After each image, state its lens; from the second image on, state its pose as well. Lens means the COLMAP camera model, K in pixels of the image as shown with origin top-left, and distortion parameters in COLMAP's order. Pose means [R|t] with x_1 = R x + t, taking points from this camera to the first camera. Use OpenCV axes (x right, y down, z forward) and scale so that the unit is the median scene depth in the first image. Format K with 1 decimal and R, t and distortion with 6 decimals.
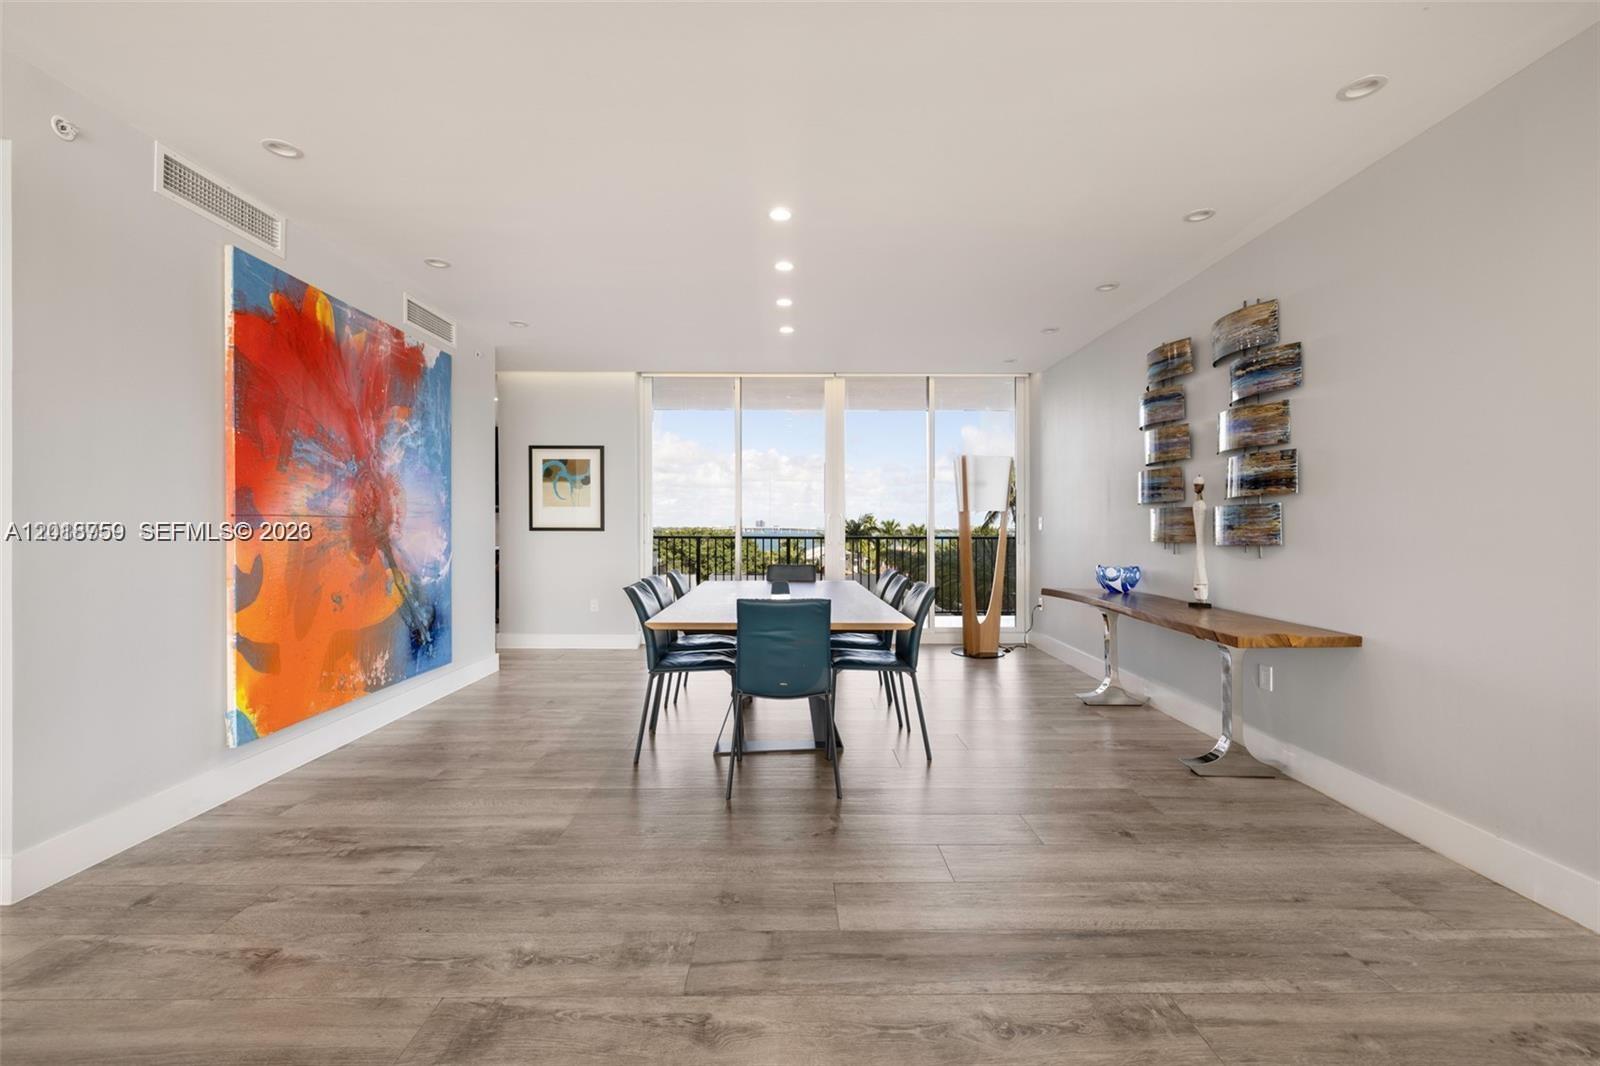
lens RADIAL K [[676.5, 0, 797.6], [0, 676.5, 526.6], [0, 0, 1]] dist [-0.000497, 0.000178]
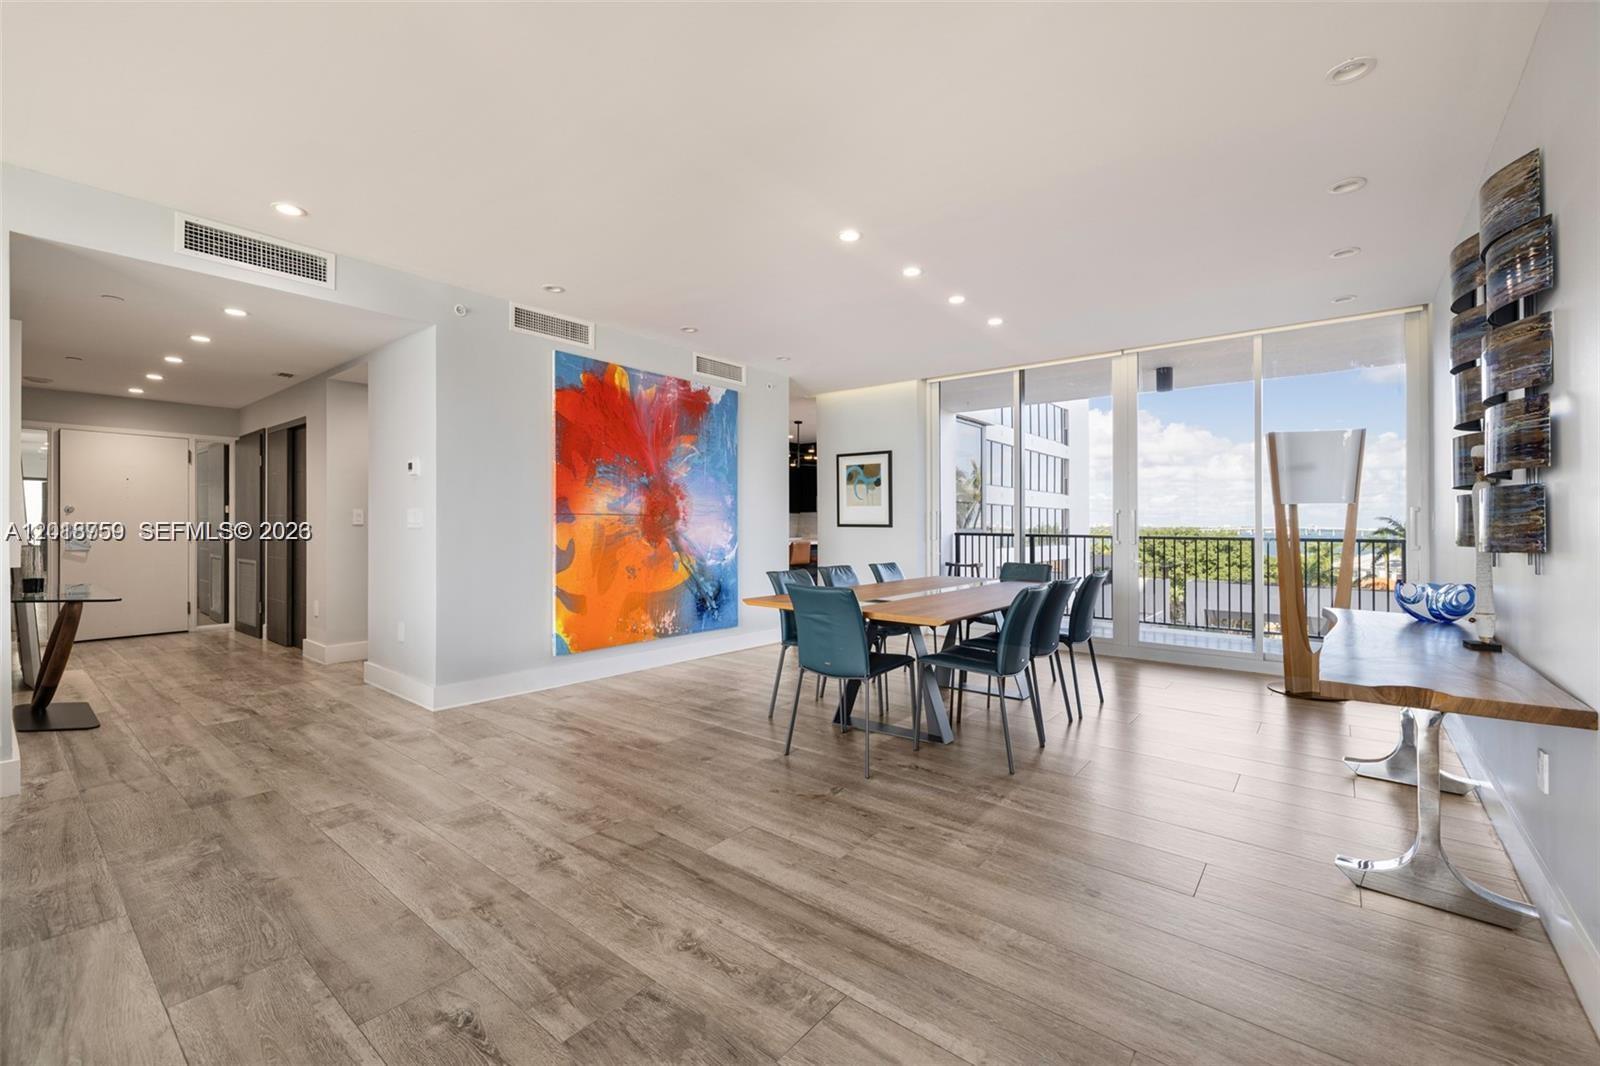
lens RADIAL K [[673.1, 0, 793.9], [0, 673.1, 524.2], [0, 0, 1]] dist [0.000071, 0.000376]
pose [[0.766875, 0.003210, -0.641789, 0.529540], [-0.004662, 0.999989, -0.000568, 0.004704], [0.641780, 0.003428, 0.766881, 0.096553]]
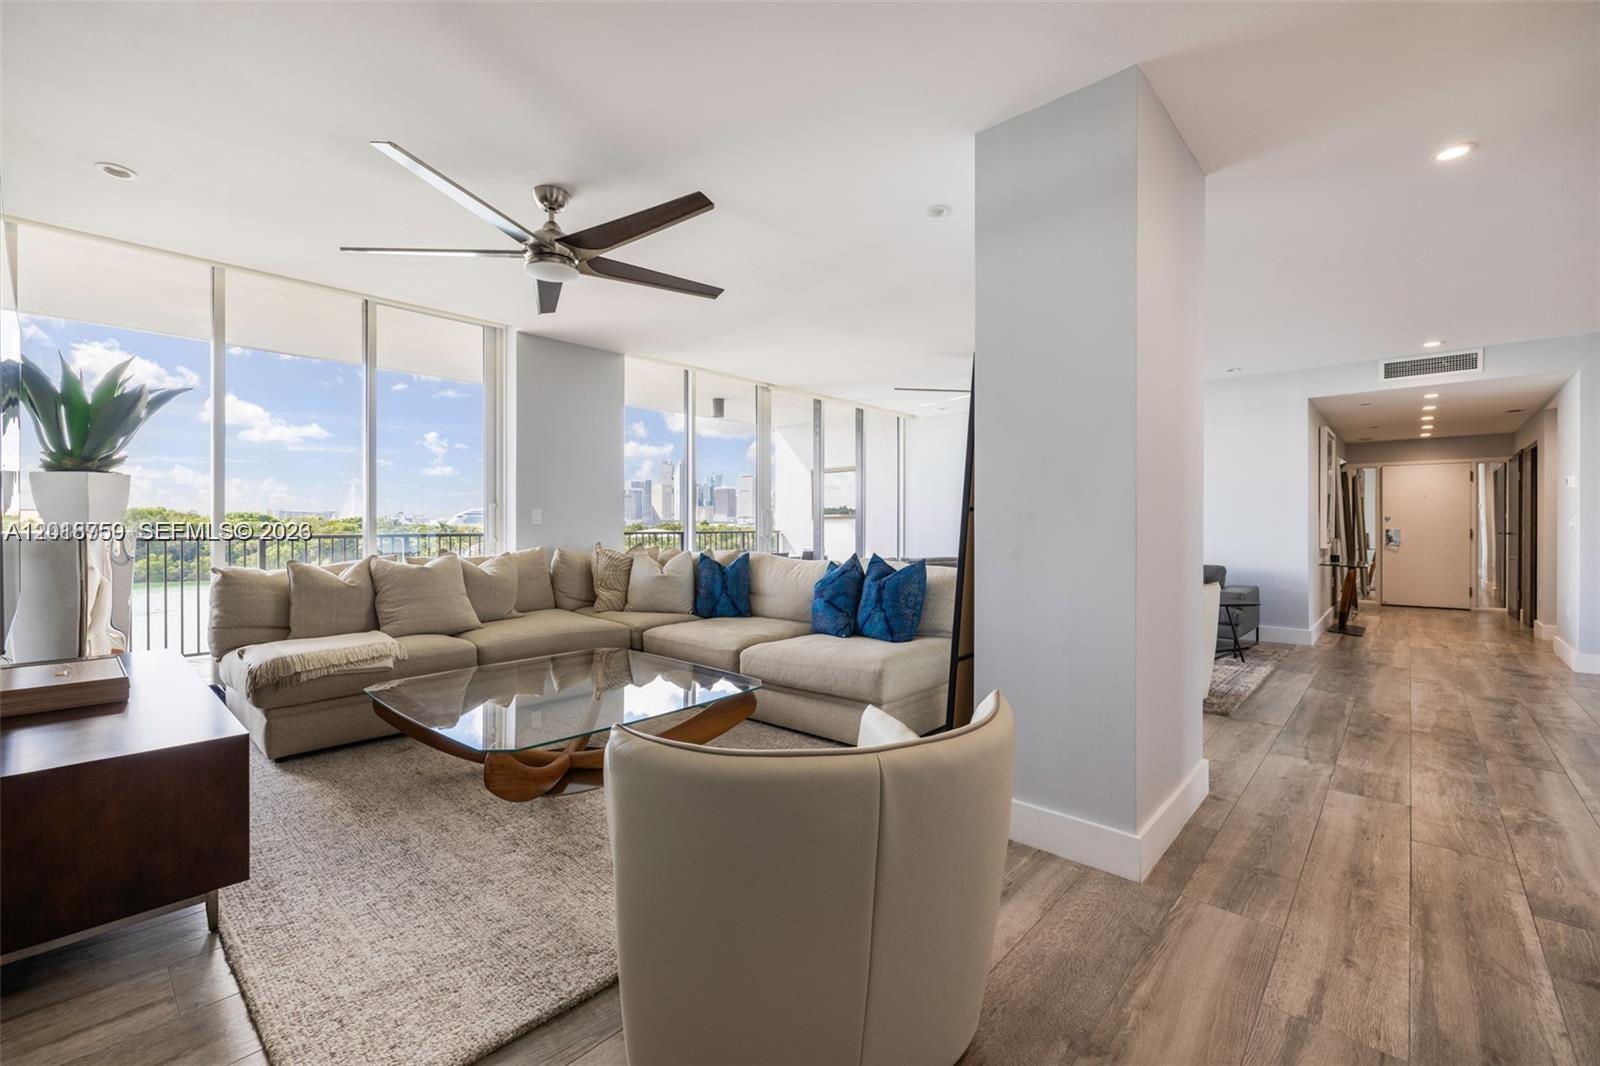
lens RADIAL K [[673.1, 0, 793.9], [0, 673.1, 524.2], [0, 0, 1]] dist [0.000071, 0.000376]
pose [[-0.679353, -0.002414, -0.733807, 1.577772], [-0.003465, 0.999994, -0.000082, 0.006682], [0.733803, 0.002486, -0.679358, 0.328291]]
